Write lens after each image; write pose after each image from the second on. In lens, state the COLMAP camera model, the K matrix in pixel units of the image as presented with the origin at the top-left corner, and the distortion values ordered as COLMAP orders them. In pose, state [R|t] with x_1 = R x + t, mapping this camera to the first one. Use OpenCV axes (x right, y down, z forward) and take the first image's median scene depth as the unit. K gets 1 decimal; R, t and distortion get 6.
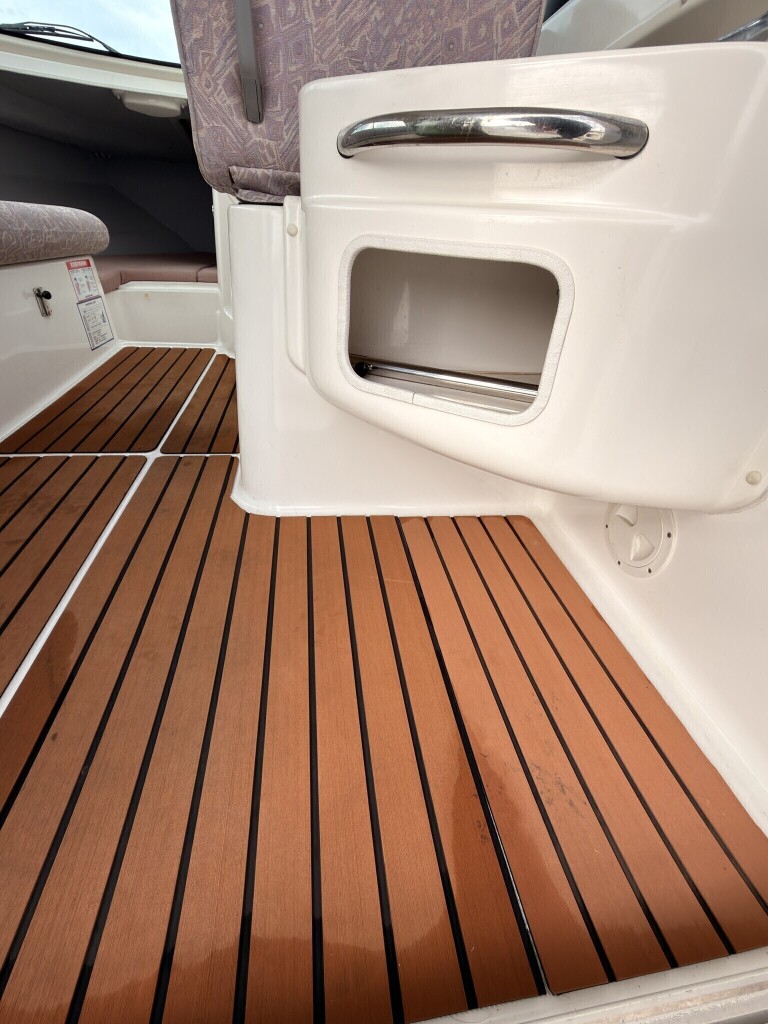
lens RADIAL K [[425.9, 0, 384.0], [0, 425.9, 512.0], [0, 0, 1]] dist [-0.017555, 0.000913]
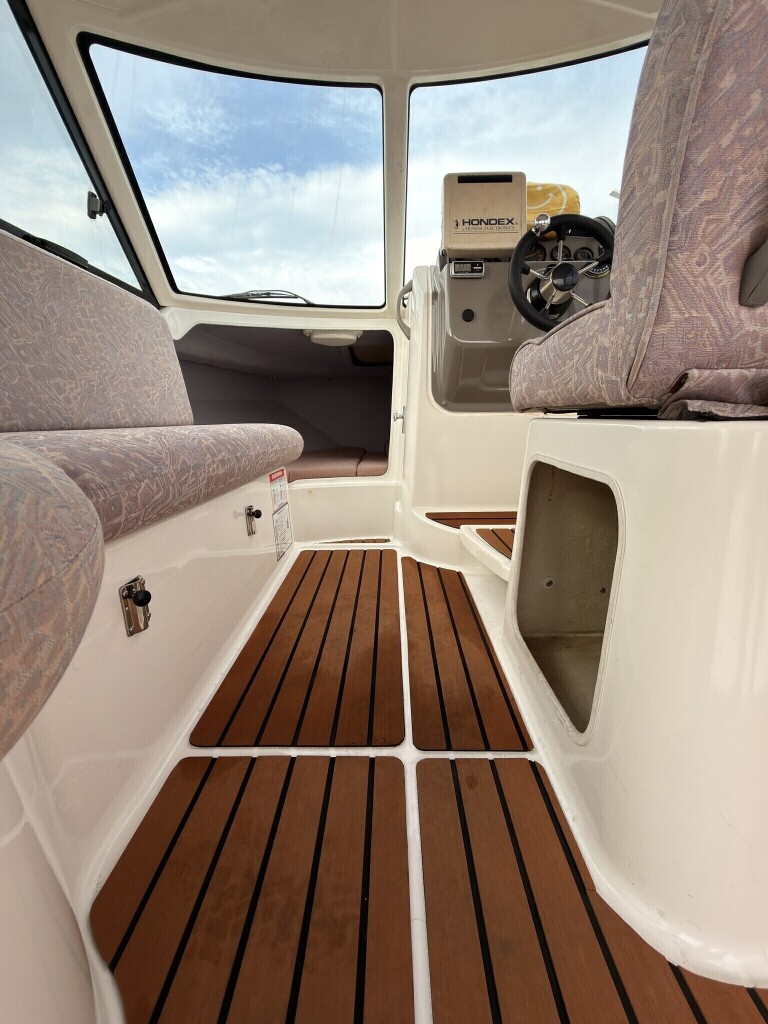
lens RADIAL K [[425.9, 0, 384.0], [0, 425.9, 512.0], [0, 0, 1]] dist [-0.017555, 0.000913]
pose [[0.980915, -0.040713, -0.190127, -0.371591], [-0.029814, 0.934774, -0.353989, -0.211235], [0.192138, 0.352901, 0.915720, 0.224902]]
